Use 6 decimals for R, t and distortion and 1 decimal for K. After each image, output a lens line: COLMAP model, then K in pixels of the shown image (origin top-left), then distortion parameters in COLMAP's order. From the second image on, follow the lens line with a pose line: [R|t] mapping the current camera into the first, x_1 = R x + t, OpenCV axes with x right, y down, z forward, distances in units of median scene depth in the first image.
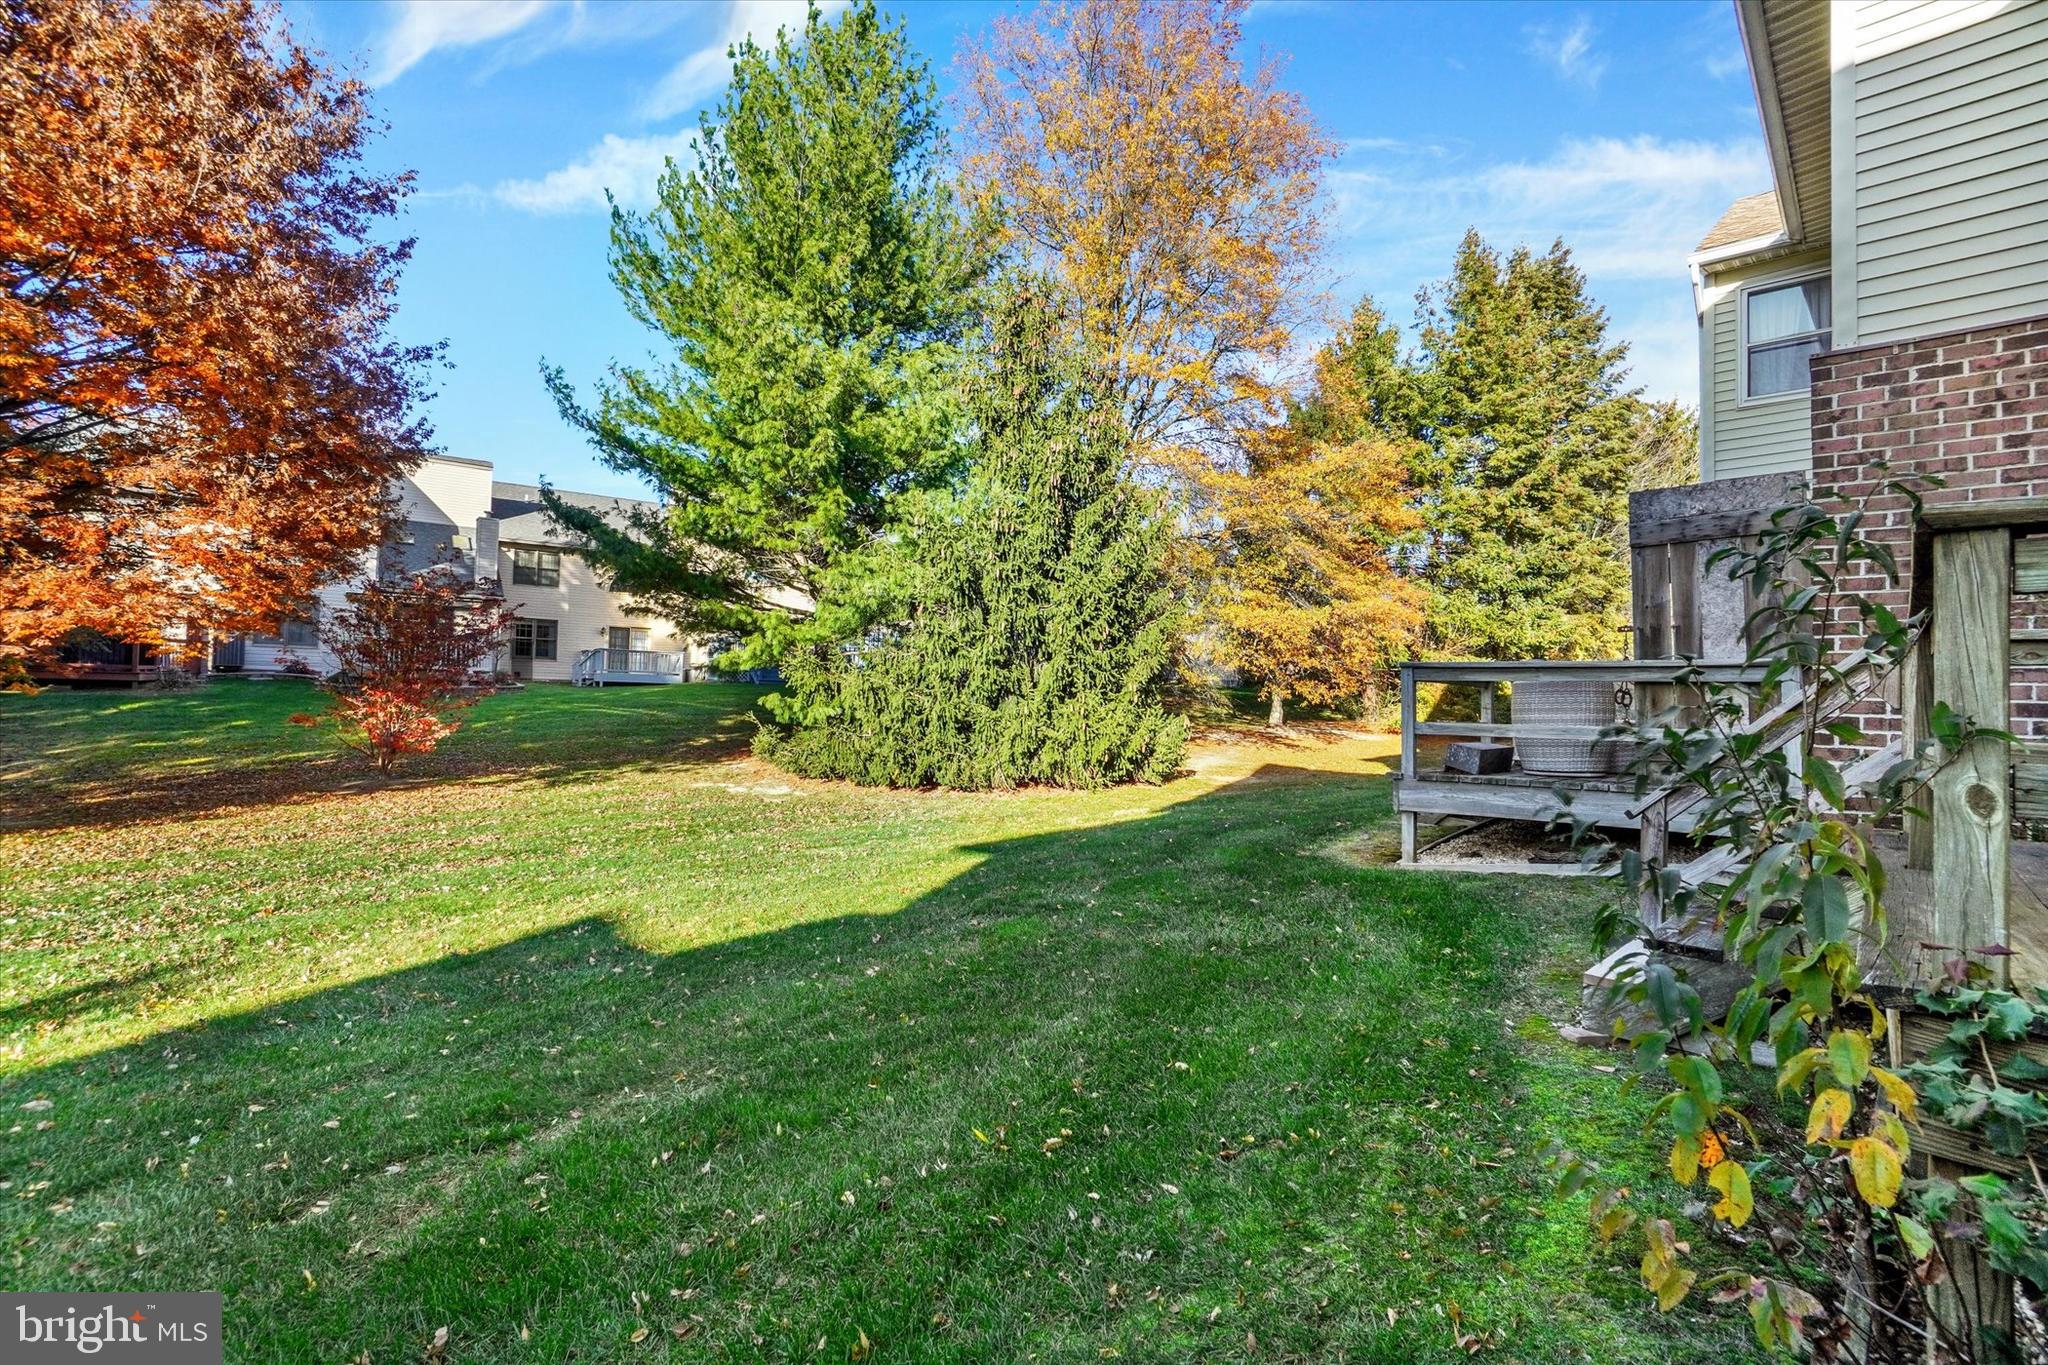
lens RADIAL K [[956.7, 0, 1021.6], [0, 956.7, 675.8], [0, 0, 1]] dist [-0.024726, 0.004726]
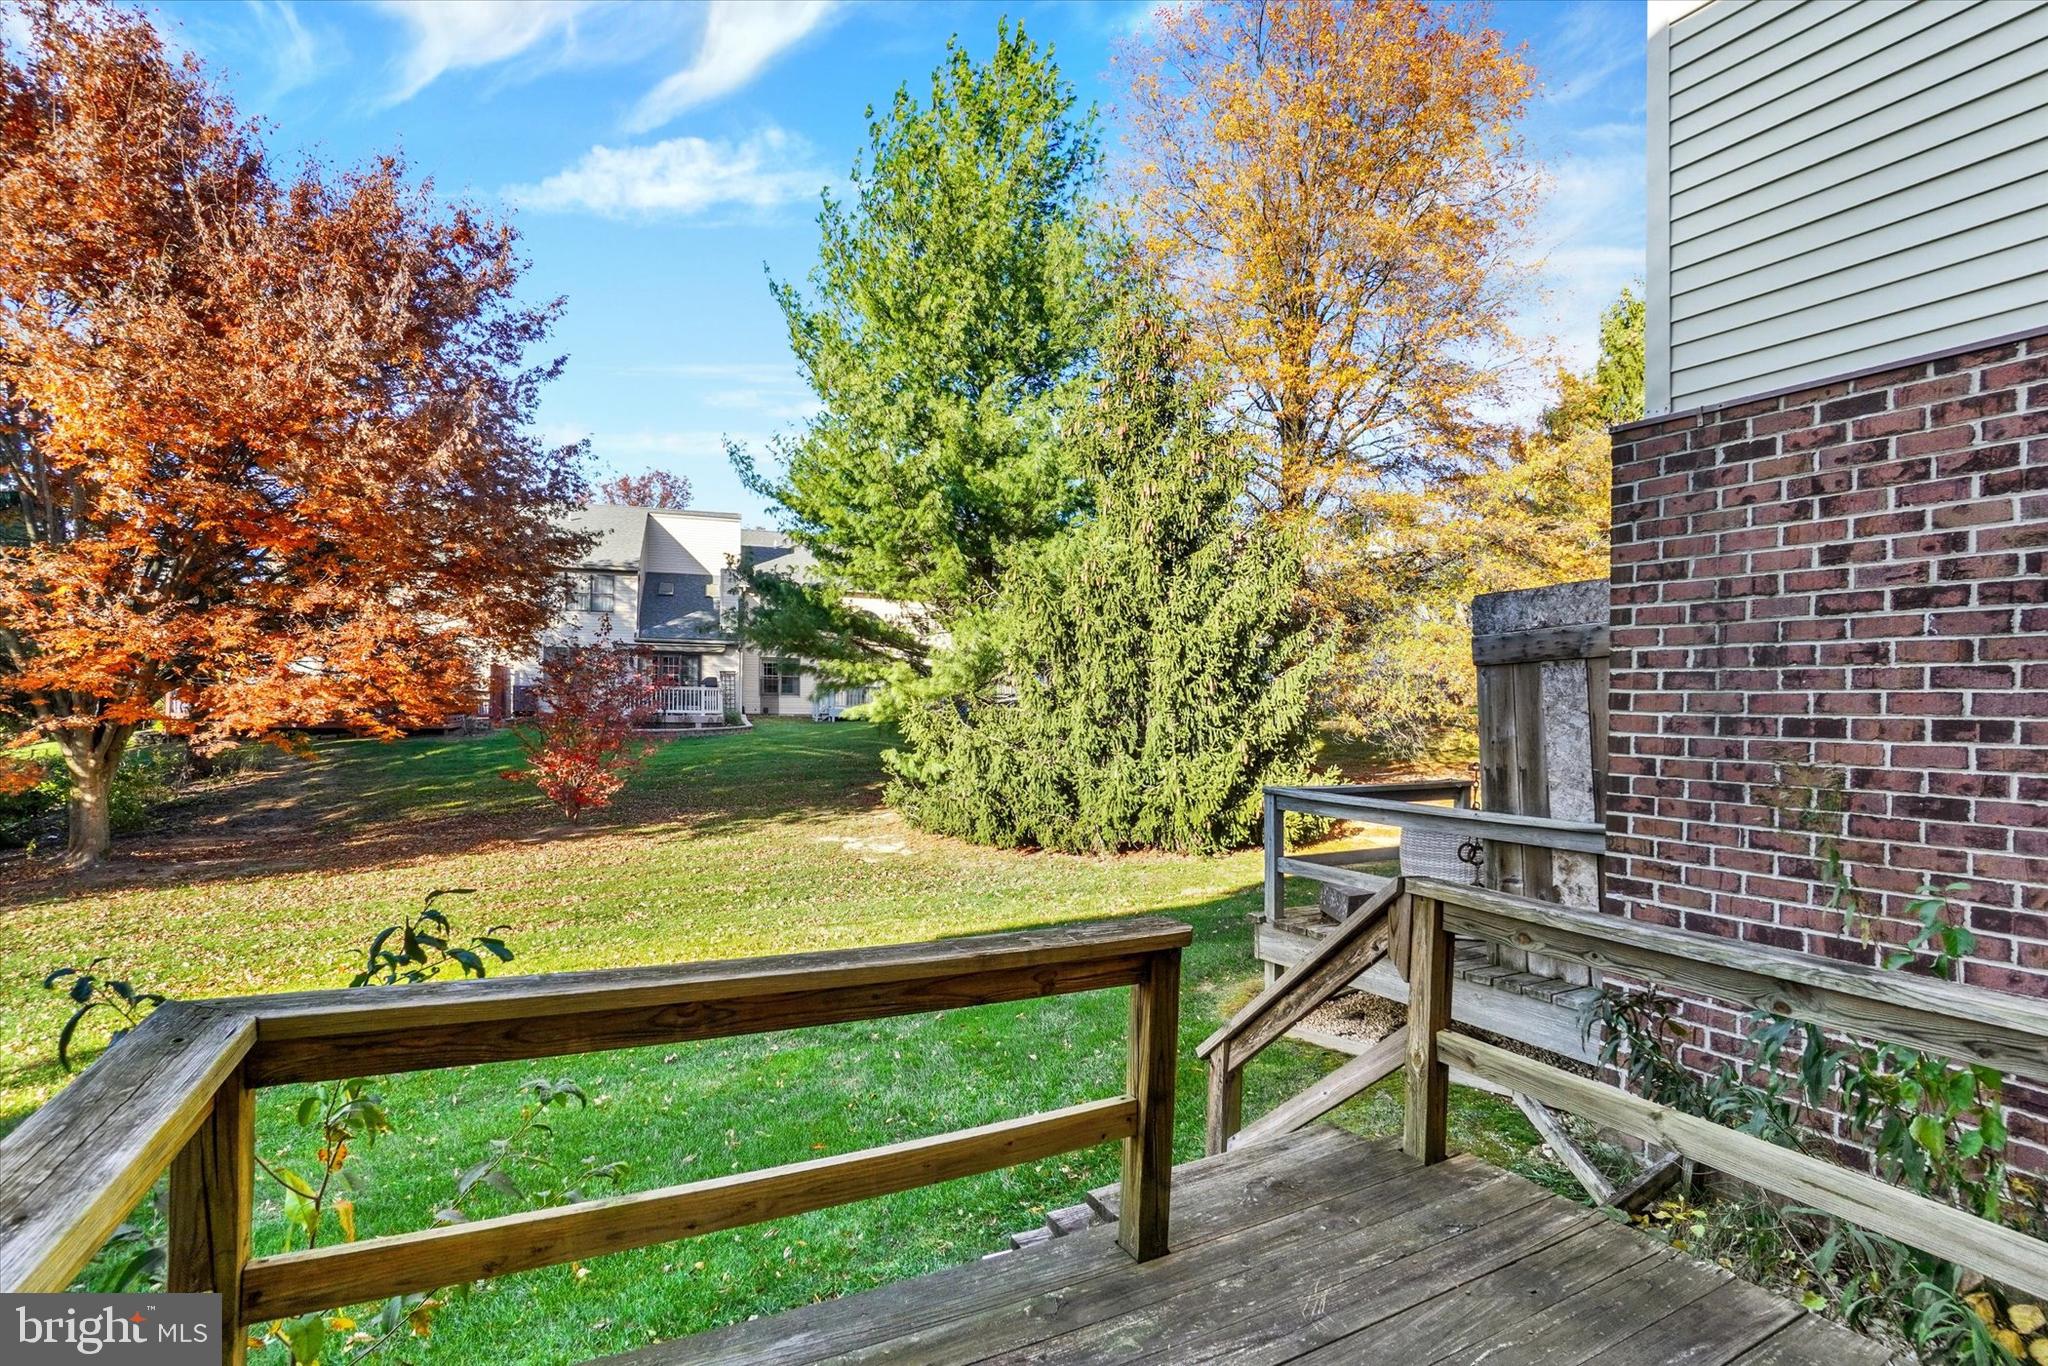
lens RADIAL K [[989.1, 0, 1020.4], [0, 989.1, 683.2], [0, 0, 1]] dist [-0.011473, -0.001938]
pose [[0.949182, -0.016725, -0.314282, 0.215373], [0.016185, 0.999860, -0.004328, -0.048787], [0.314310, -0.000979, 0.949320, 0.039249]]
